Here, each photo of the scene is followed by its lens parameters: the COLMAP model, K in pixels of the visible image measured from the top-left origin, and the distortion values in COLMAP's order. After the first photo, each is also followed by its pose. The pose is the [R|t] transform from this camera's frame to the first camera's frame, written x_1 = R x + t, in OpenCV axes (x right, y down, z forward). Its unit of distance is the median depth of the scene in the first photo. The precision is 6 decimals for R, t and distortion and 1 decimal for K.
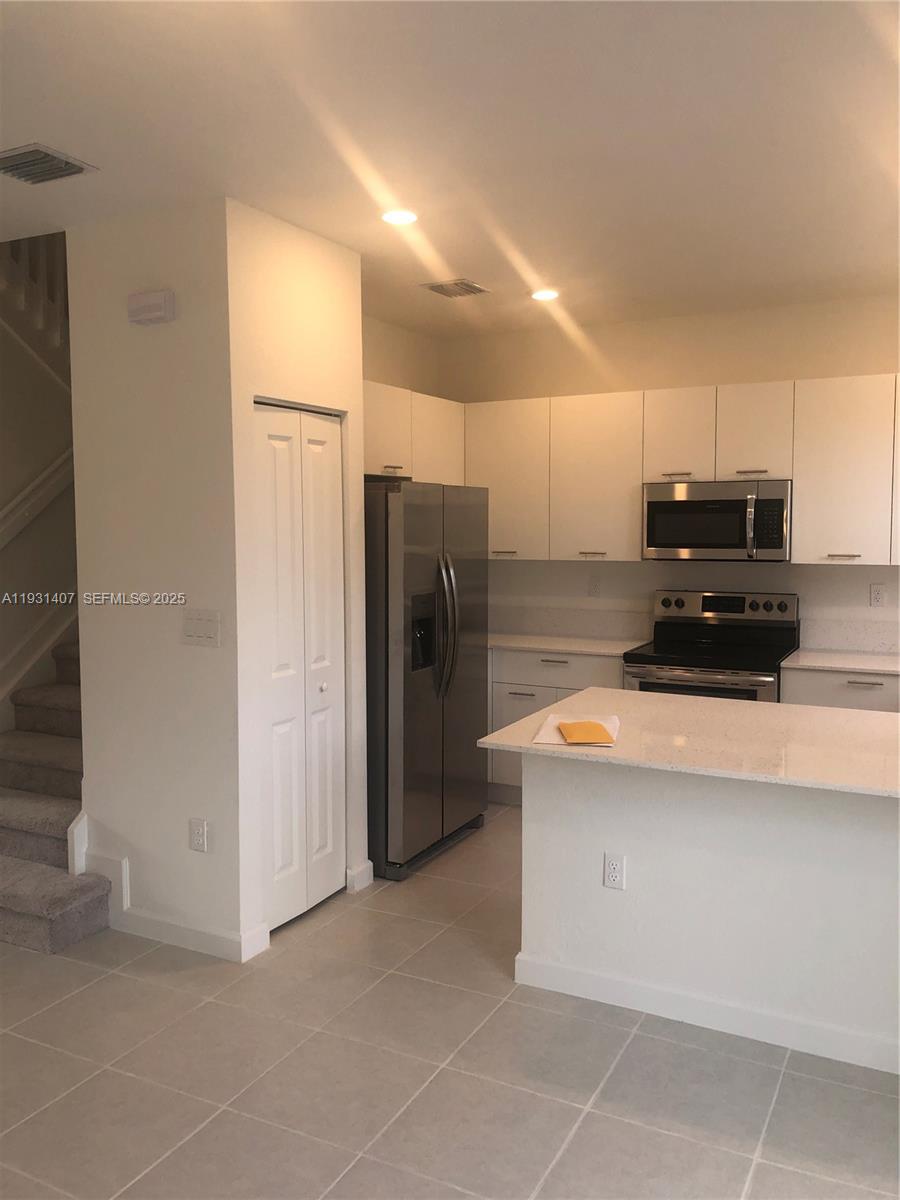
lens RADIAL K [[982.0, 0, 455.4], [0, 982.0, 605.0], [0, 0, 1]] dist [0.048934, -0.072697]
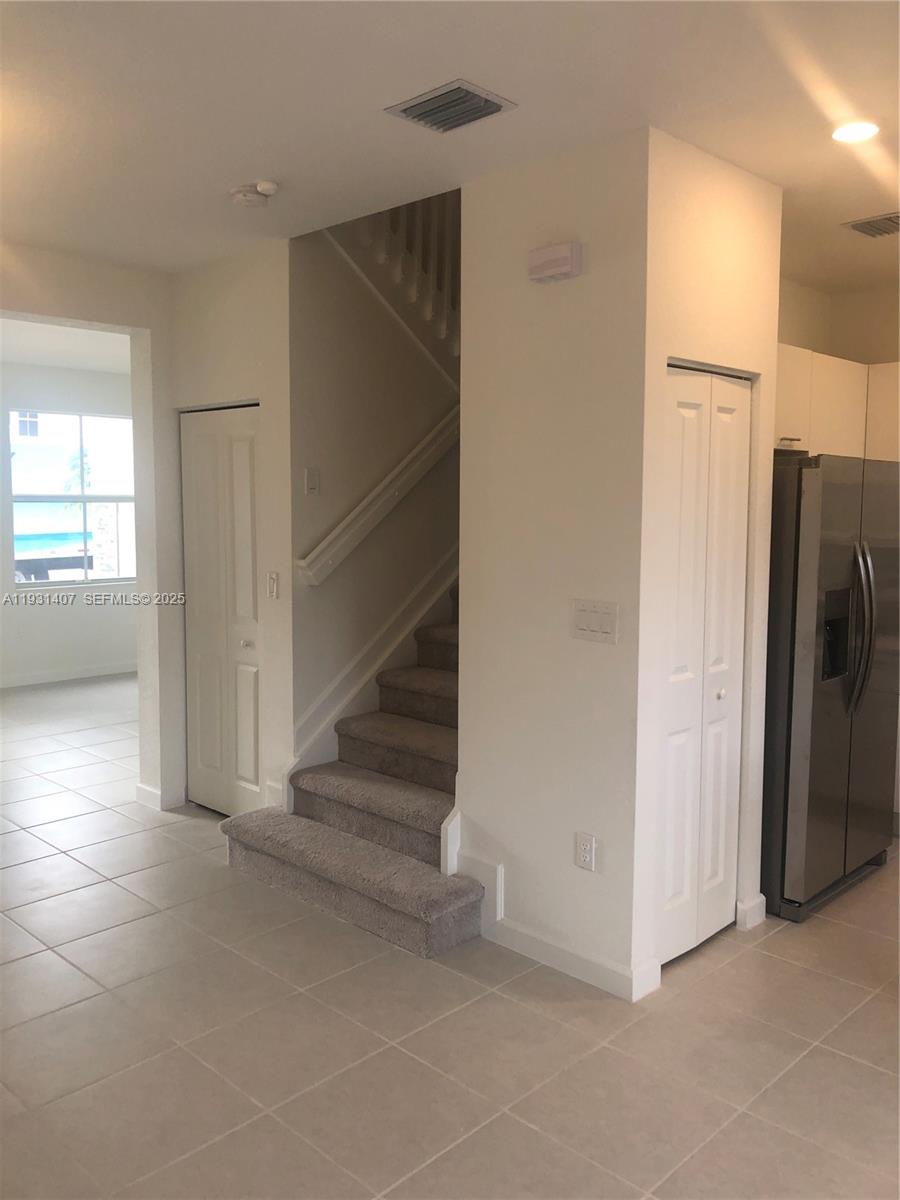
lens RADIAL K [[976.7, 0, 450.0], [0, 976.7, 600.0], [0, 0, 1]] dist [0.012308, -0.013855]
pose [[0.956286, 0.037436, -0.290026, -0.110980], [-0.032294, 0.999225, 0.022497, -0.009867], [0.290644, -0.012147, 0.956754, 0.100744]]
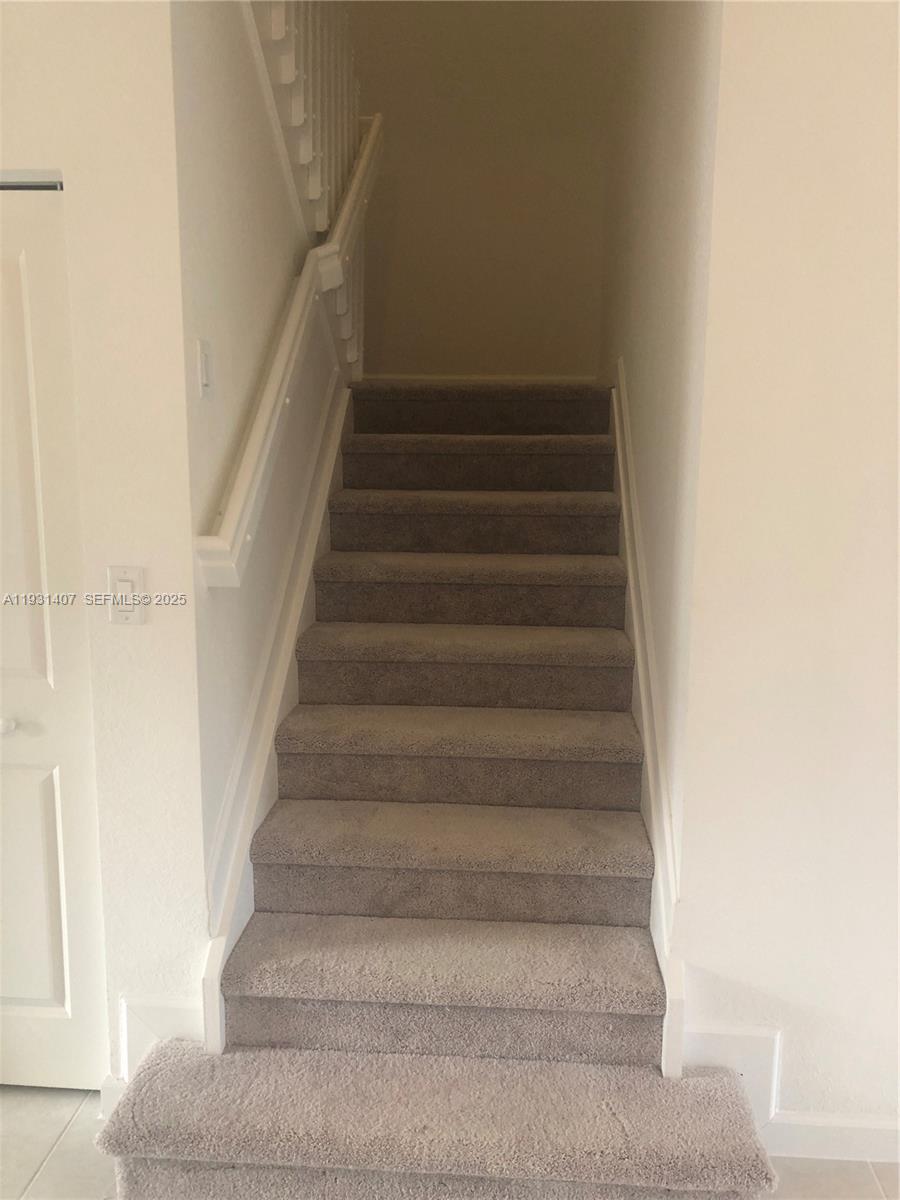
lens RADIAL K [[976.7, 0, 450.0], [0, 976.7, 600.0], [0, 0, 1]] dist [0.012308, -0.013855]
pose [[0.916949, -0.052885, 0.395485, -0.639203], [0.022249, 0.996412, 0.081656, -0.029801], [-0.398385, -0.066075, 0.914835, 0.531659]]
